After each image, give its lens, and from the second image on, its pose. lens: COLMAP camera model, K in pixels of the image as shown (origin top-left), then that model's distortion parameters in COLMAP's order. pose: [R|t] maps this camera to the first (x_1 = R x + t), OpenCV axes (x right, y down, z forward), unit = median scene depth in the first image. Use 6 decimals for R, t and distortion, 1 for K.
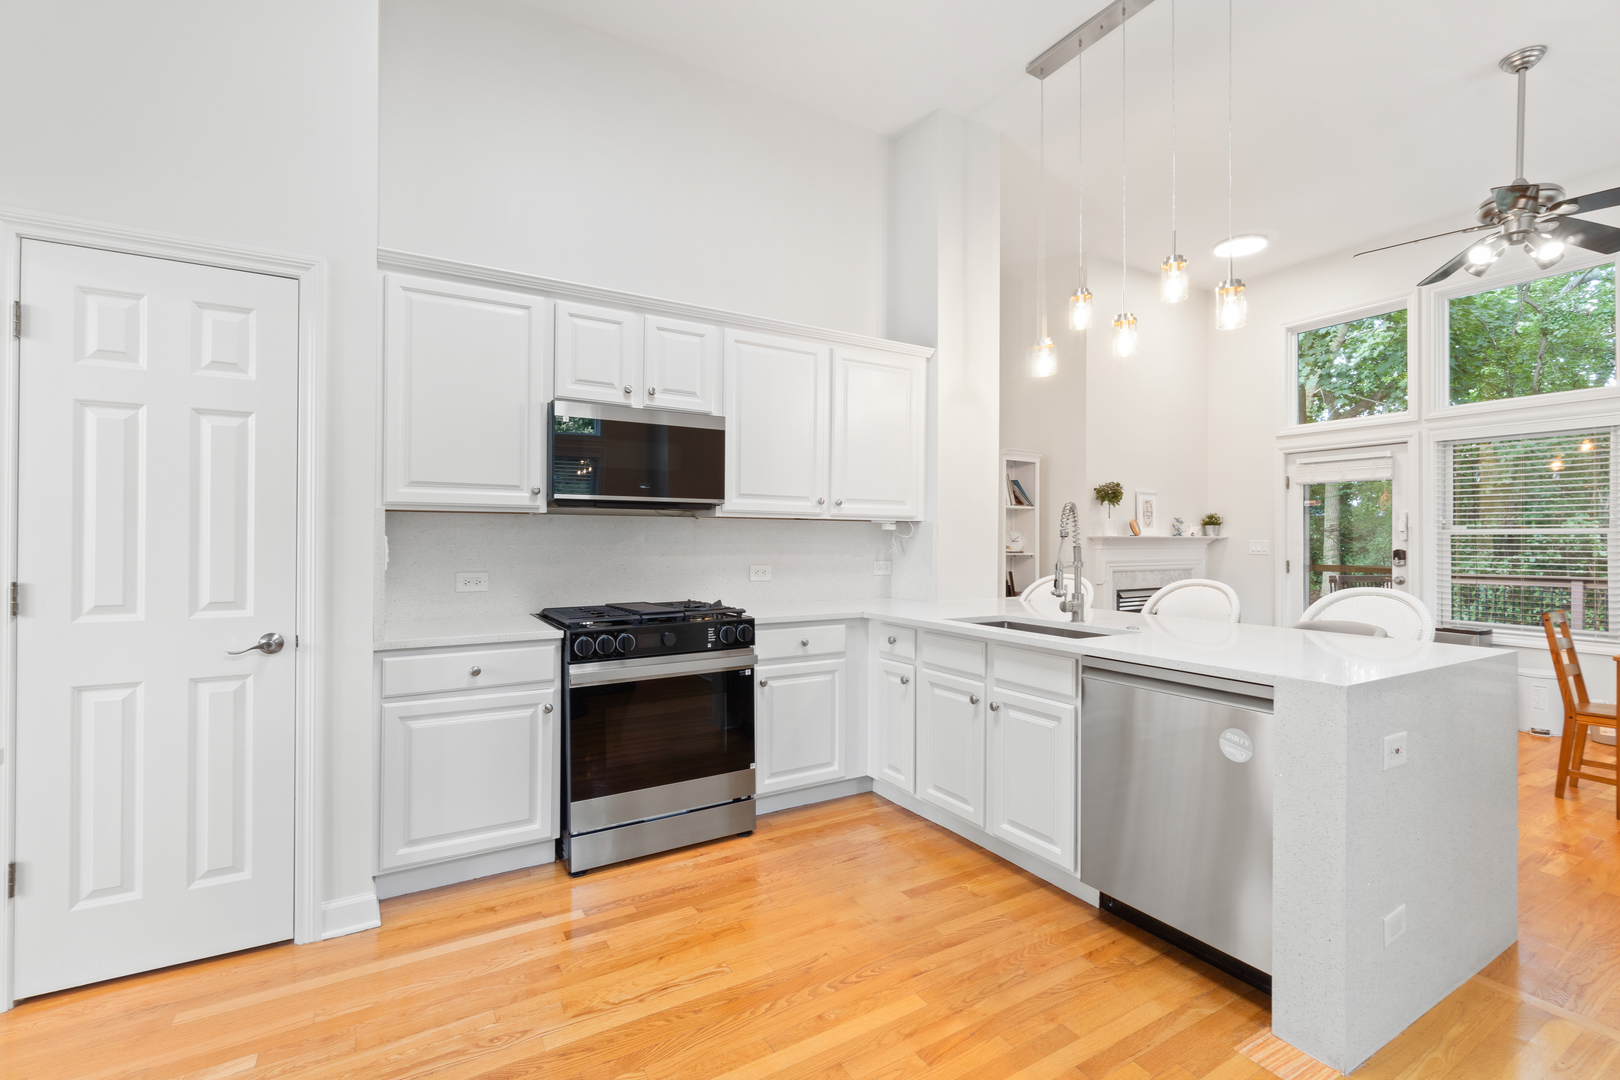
lens RADIAL K [[703.2, 0, 809.8], [0, 703.2, 538.0], [0, 0, 1]] dist [-0.000022, 0.000099]
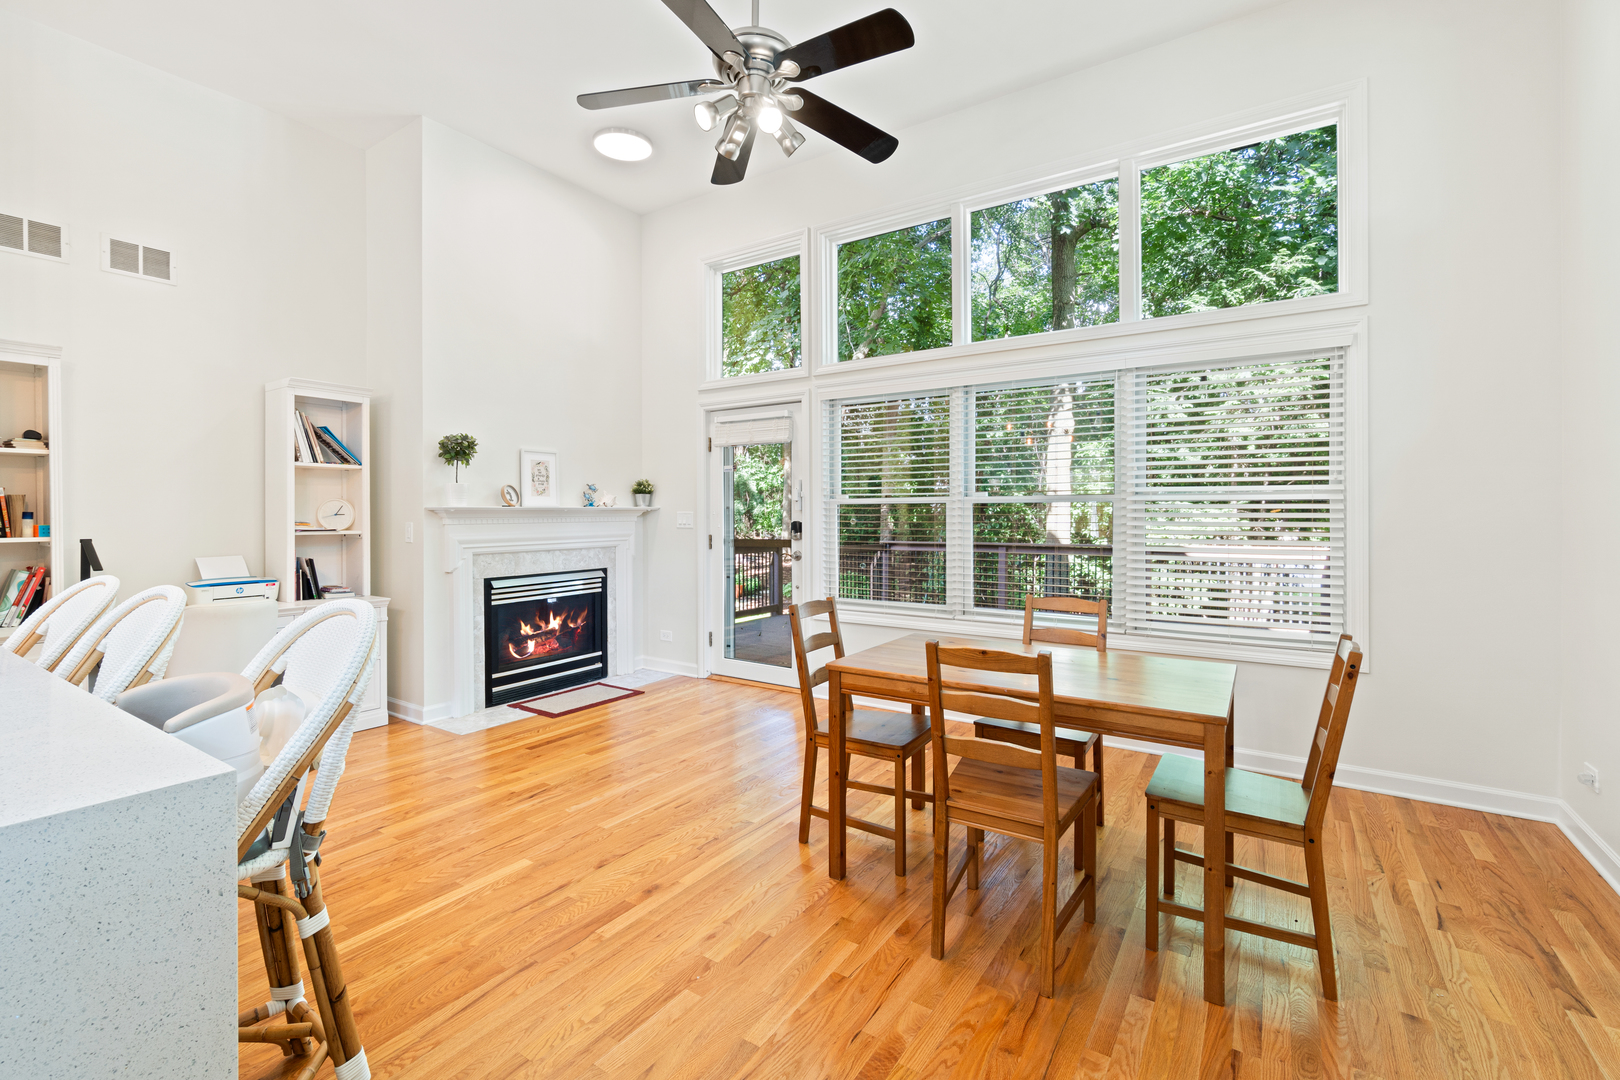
lens RADIAL K [[703.2, 0, 809.7], [0, 703.2, 529.4], [0, 0, 1]] dist [-0.000022, 0.000099]
pose [[0.904125, -0.015276, 0.426995, 0.426305], [0.004313, 0.999636, 0.026632, 0.002788], [-0.427247, -0.022237, 0.903862, 0.168009]]
